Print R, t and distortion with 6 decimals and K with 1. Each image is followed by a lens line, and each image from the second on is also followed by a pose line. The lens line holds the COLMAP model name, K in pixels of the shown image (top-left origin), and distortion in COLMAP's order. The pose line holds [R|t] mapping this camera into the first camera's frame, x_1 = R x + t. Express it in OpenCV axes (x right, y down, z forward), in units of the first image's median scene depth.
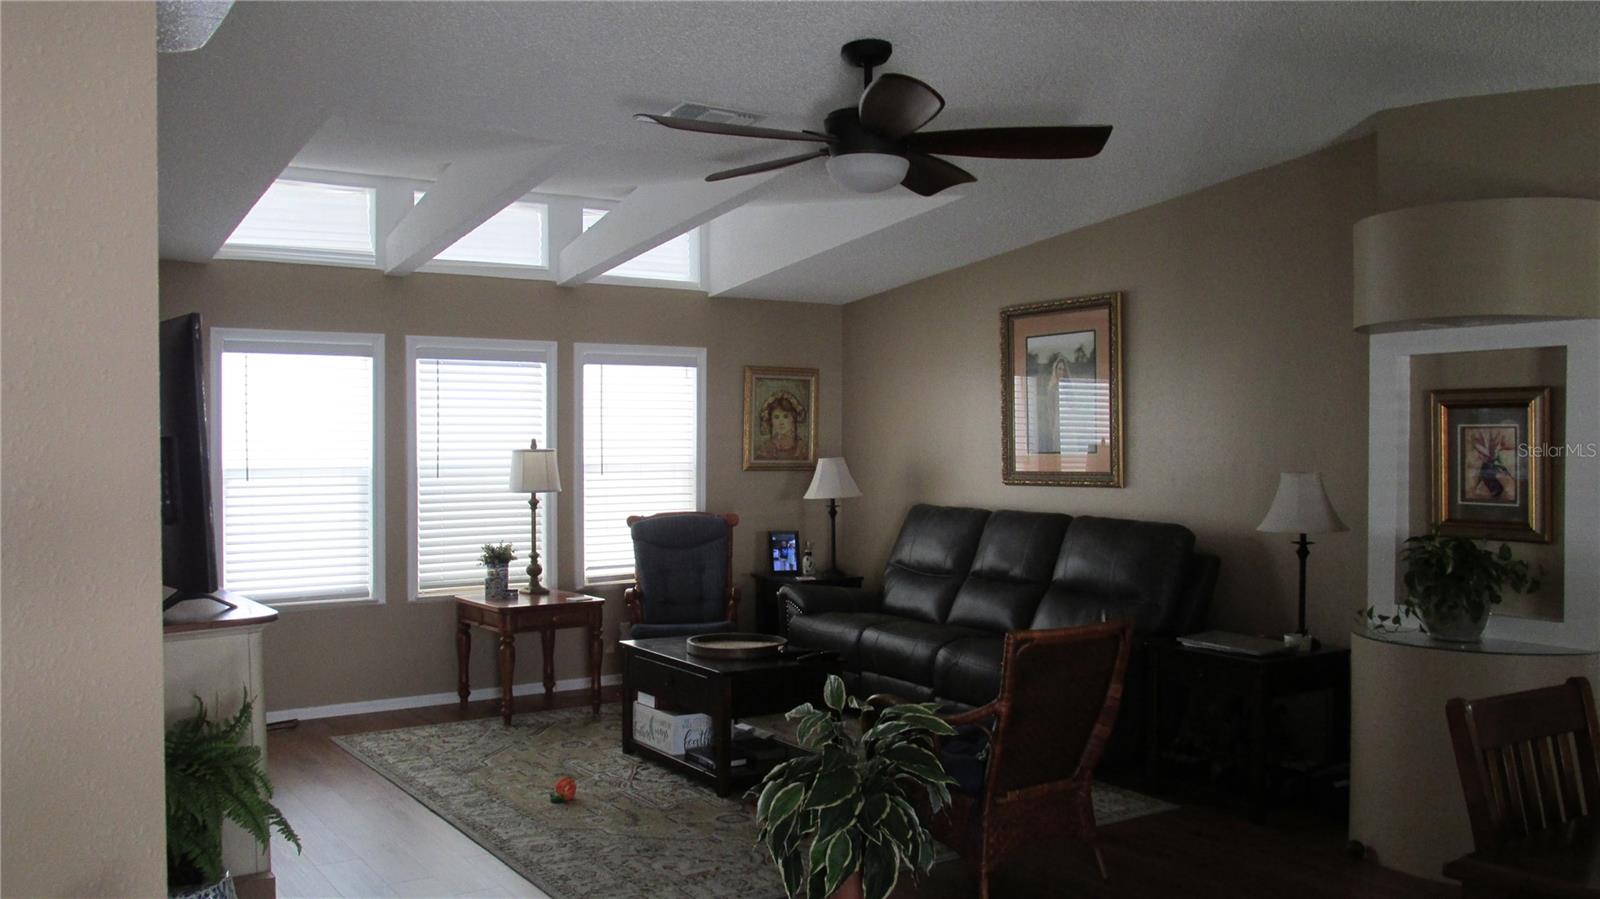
lens RADIAL K [[1341.7, 0, 800.4], [0, 1341.7, 445.2], [0, 0, 1]] dist [-0.027087, 0.006878]
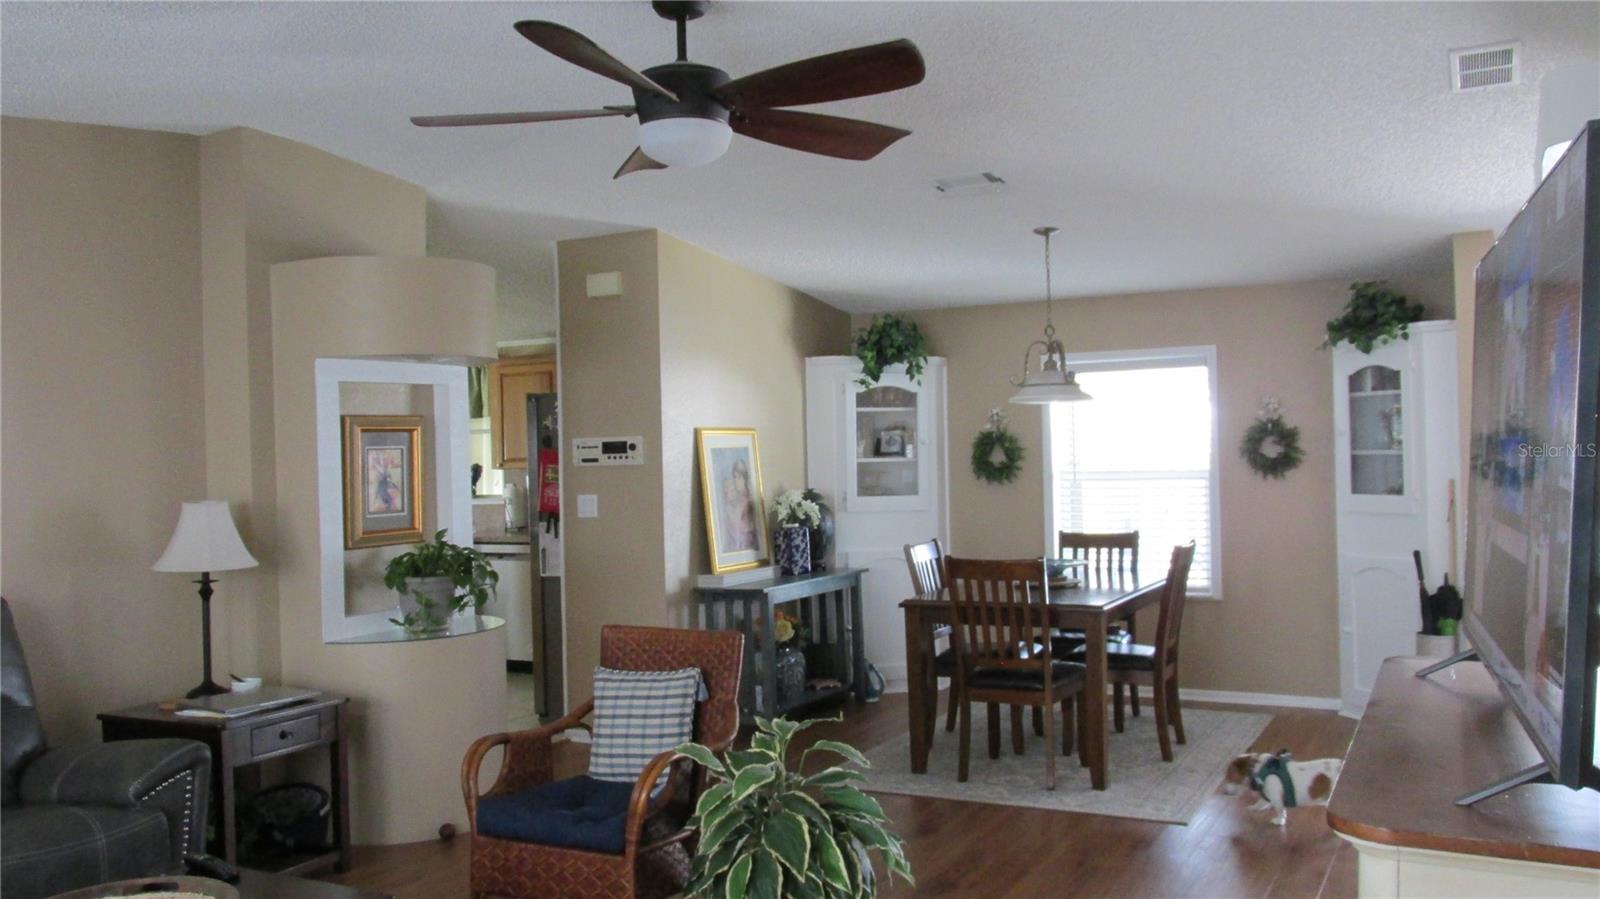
lens RADIAL K [[1341.7, 0, 832.7], [0, 1341.7, 448.3], [0, 0, 1]] dist [-0.027087, 0.006878]
pose [[-0.466474, 0.013970, 0.884425, -0.672873], [0.035026, 0.999383, 0.002688, -0.002948], [-0.883841, 0.032232, -0.466675, 1.181866]]
